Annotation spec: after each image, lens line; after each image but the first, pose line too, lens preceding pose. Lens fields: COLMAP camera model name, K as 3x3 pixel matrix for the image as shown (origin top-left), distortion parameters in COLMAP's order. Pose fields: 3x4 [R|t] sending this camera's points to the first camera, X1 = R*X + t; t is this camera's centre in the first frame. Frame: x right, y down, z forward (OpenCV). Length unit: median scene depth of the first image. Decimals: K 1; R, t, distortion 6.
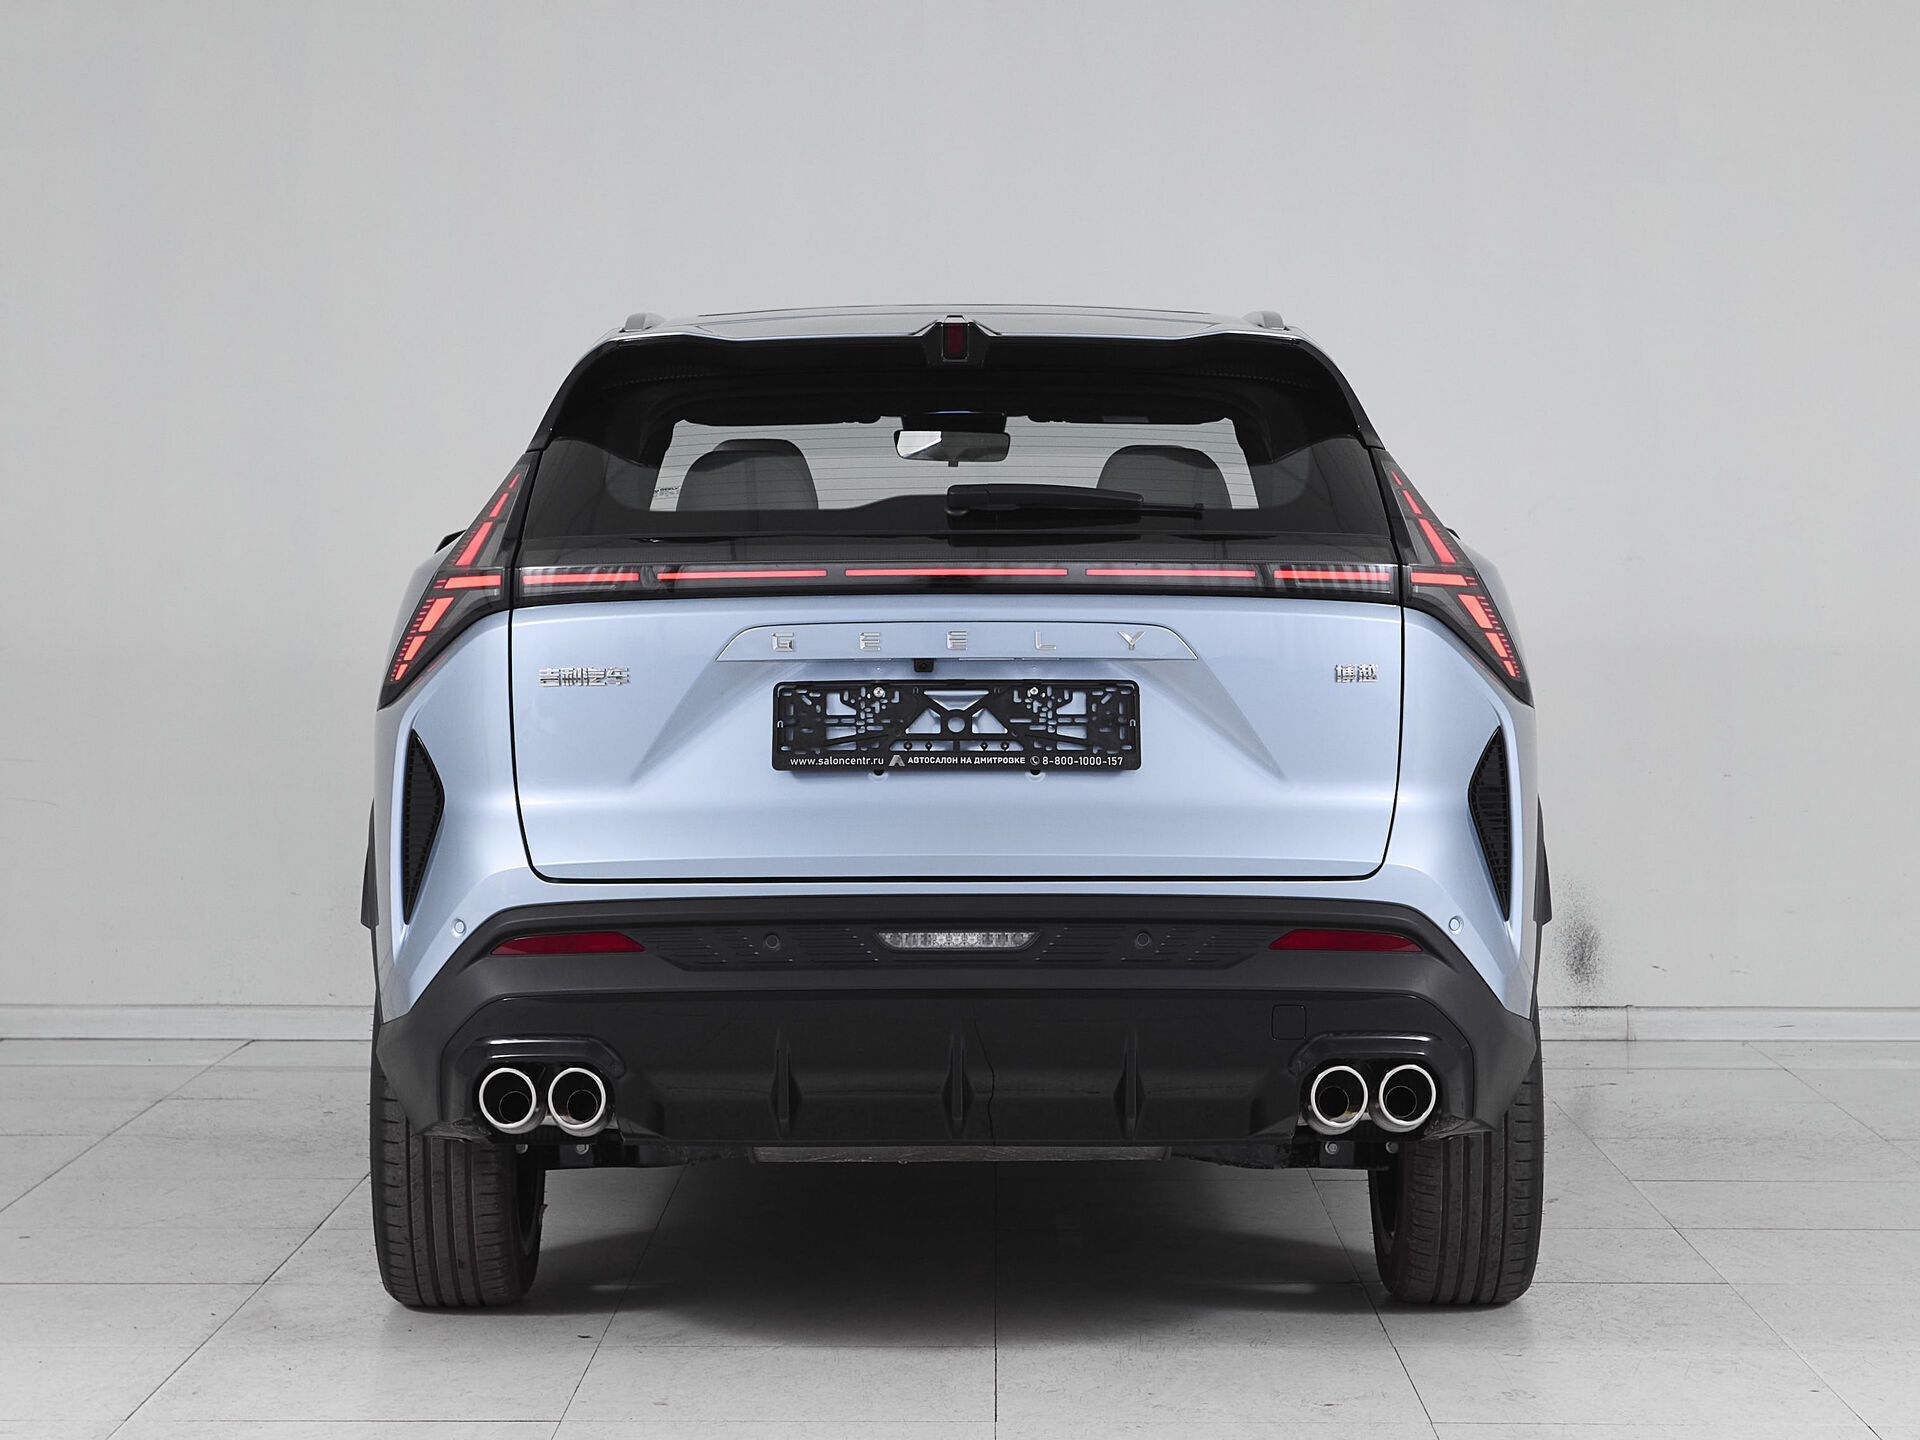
lens RADIAL K [[2780.9, 0, 961.3], [0, 2780.9, 731.4], [0, 0, 1]] dist [0.004280, 0.000000]
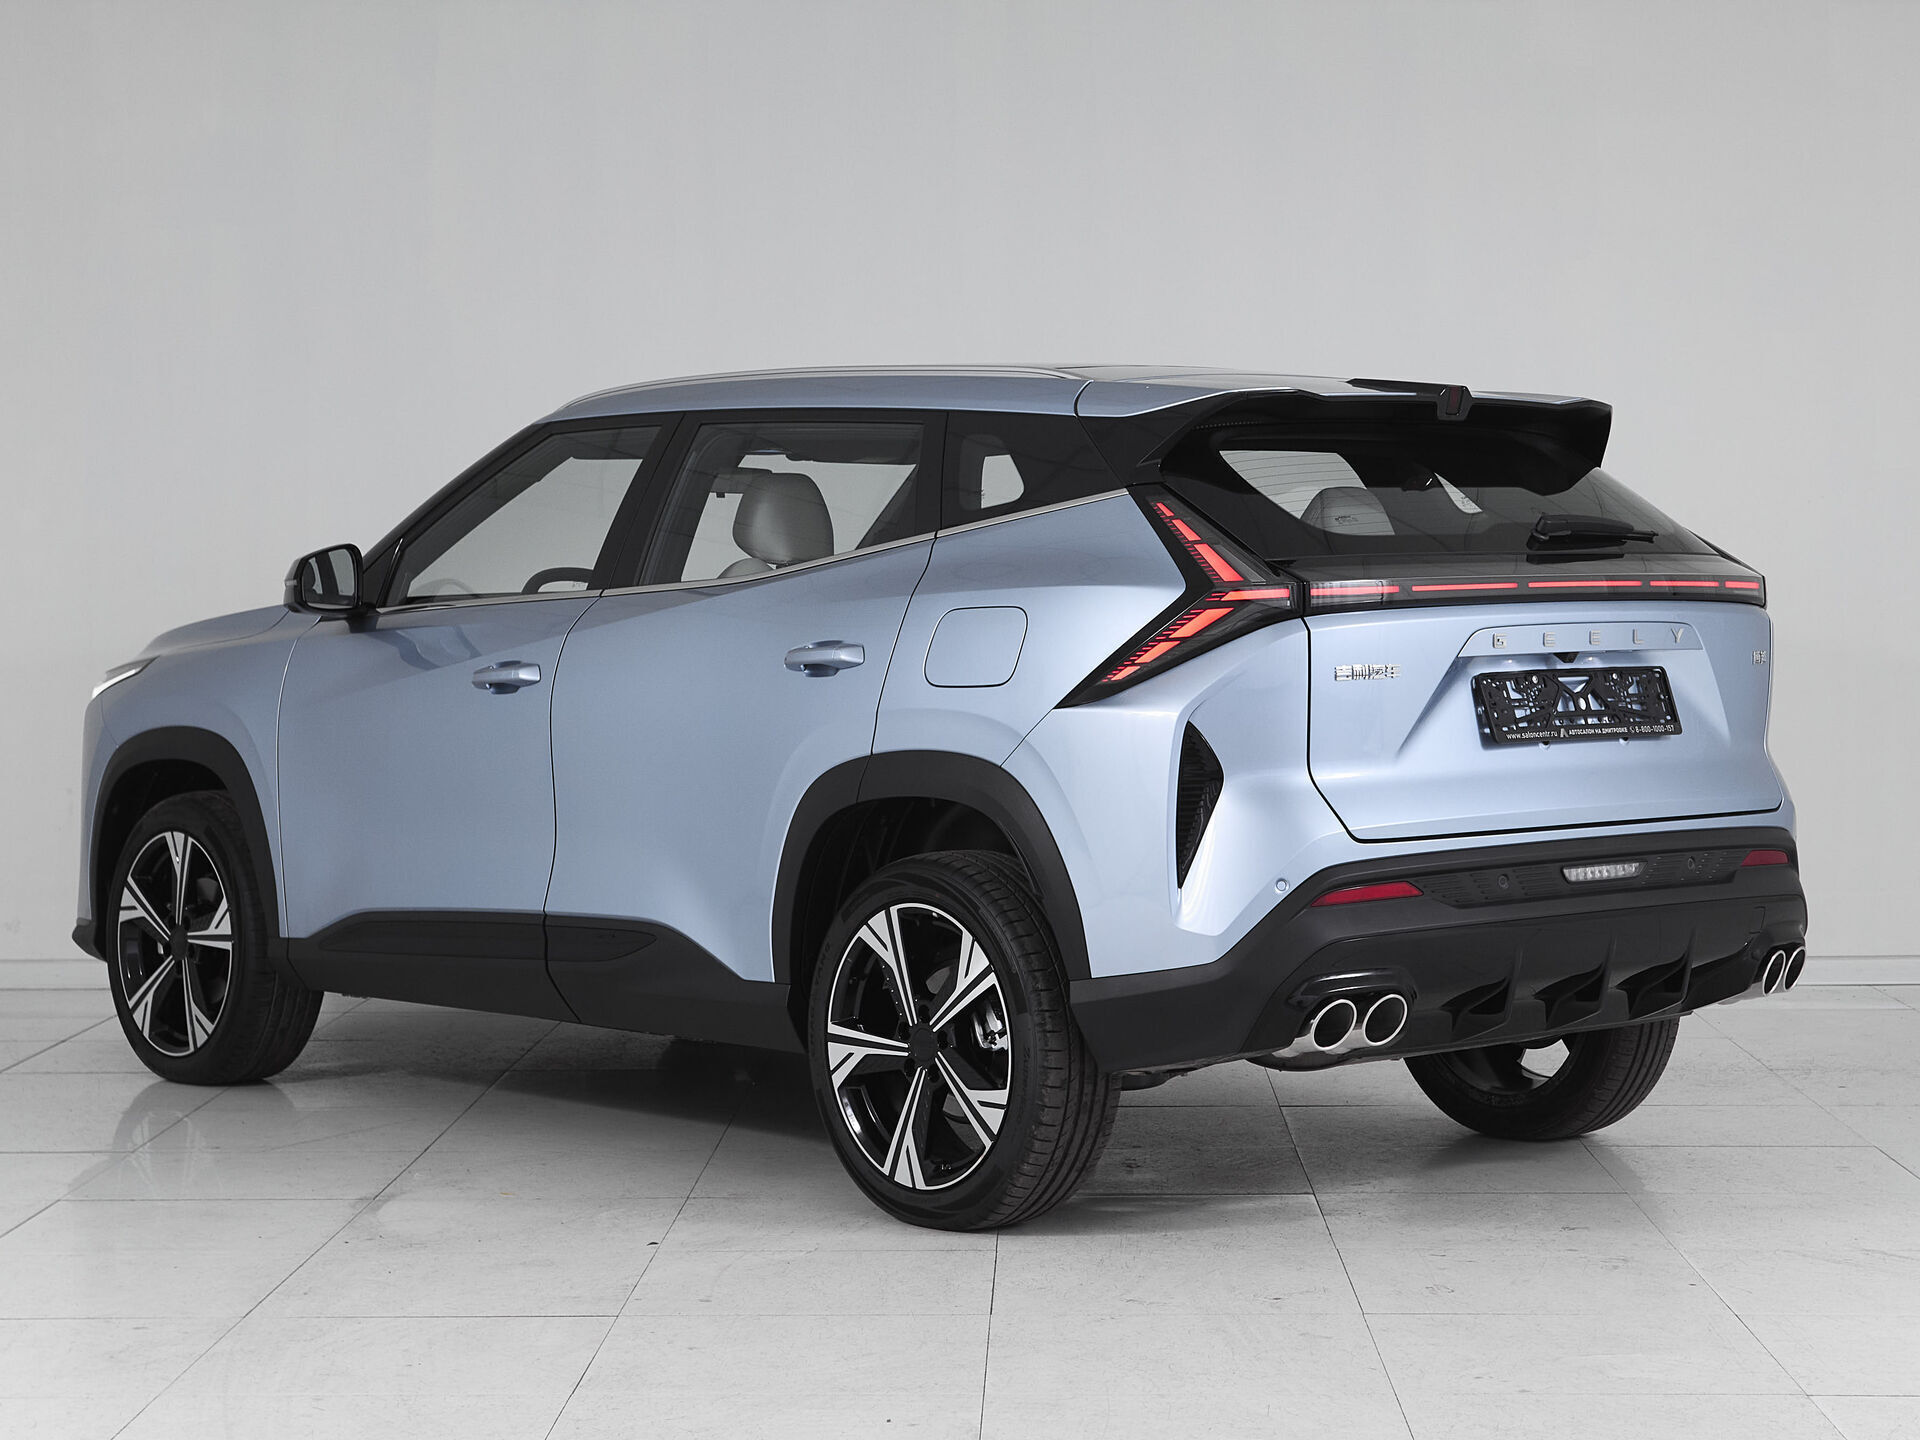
lens RADIAL K [[2780.9, 0, 1017.4], [0, 2780.9, 702.0], [0, 0, 1]] dist [0.004280, 0.000000]
pose [[0.871664, -0.027608, 0.489325, -0.867451], [0.039074, 0.999149, -0.013232, 0.003581], [-0.488543, 0.030654, 0.872001, 0.018690]]
